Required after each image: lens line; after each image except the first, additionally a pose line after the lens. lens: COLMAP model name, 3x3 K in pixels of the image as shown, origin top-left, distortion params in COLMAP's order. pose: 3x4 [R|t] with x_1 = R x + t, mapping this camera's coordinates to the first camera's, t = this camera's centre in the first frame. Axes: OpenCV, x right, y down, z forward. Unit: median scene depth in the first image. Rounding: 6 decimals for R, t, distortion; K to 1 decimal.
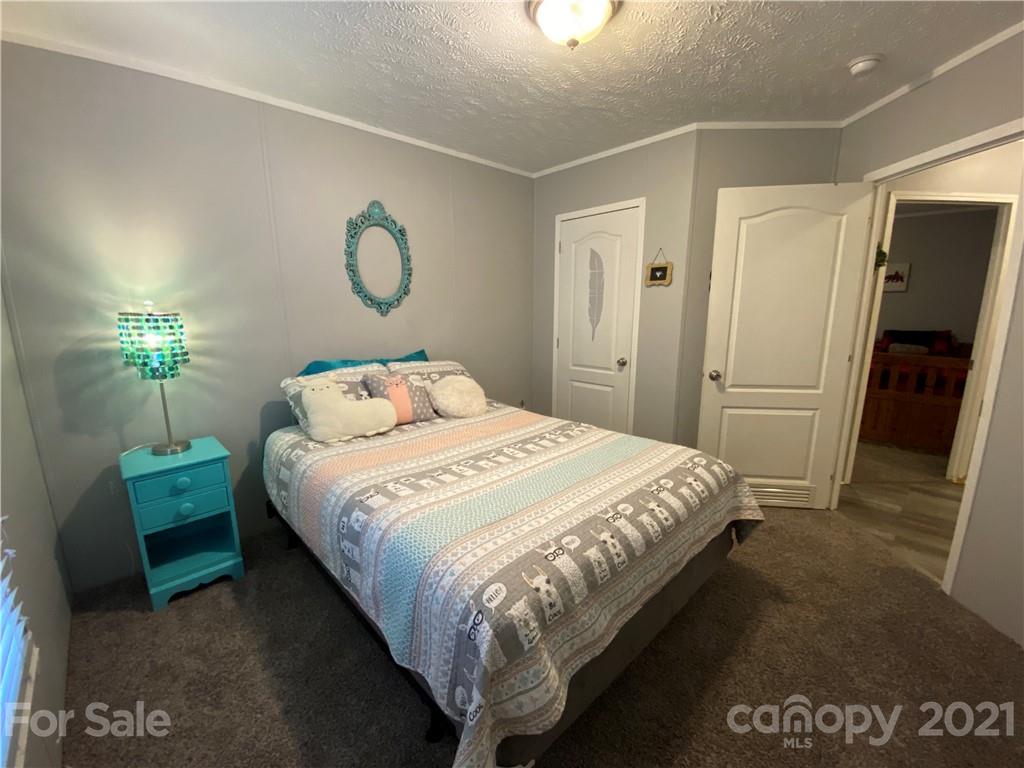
lens RADIAL K [[417.9, 0, 512.0], [0, 417.9, 384.0], [0, 0, 1]] dist [0.022868, -0.018790]
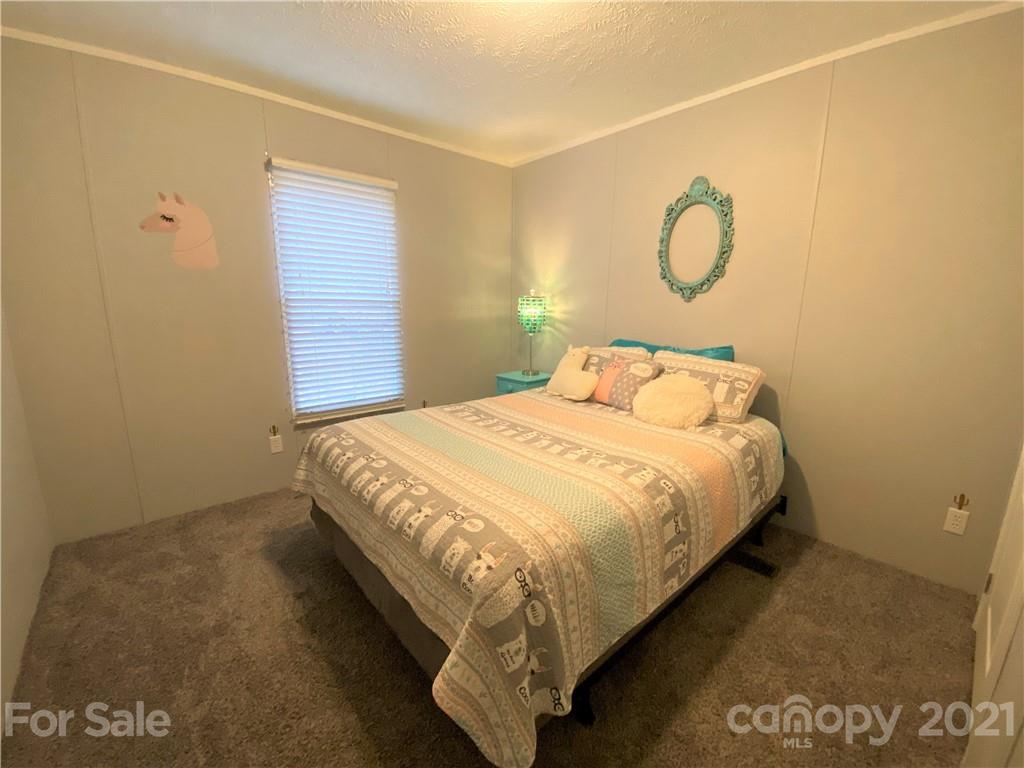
lens RADIAL K [[411.5, 0, 510.2], [0, 411.5, 388.0], [0, 0, 1]] dist [0.022488, -0.022292]
pose [[-0.045158, 0.201809, -0.978383, 0.826606], [-0.191965, 0.959377, 0.206749, -0.120270], [0.980362, 0.197152, -0.004583, 0.841081]]
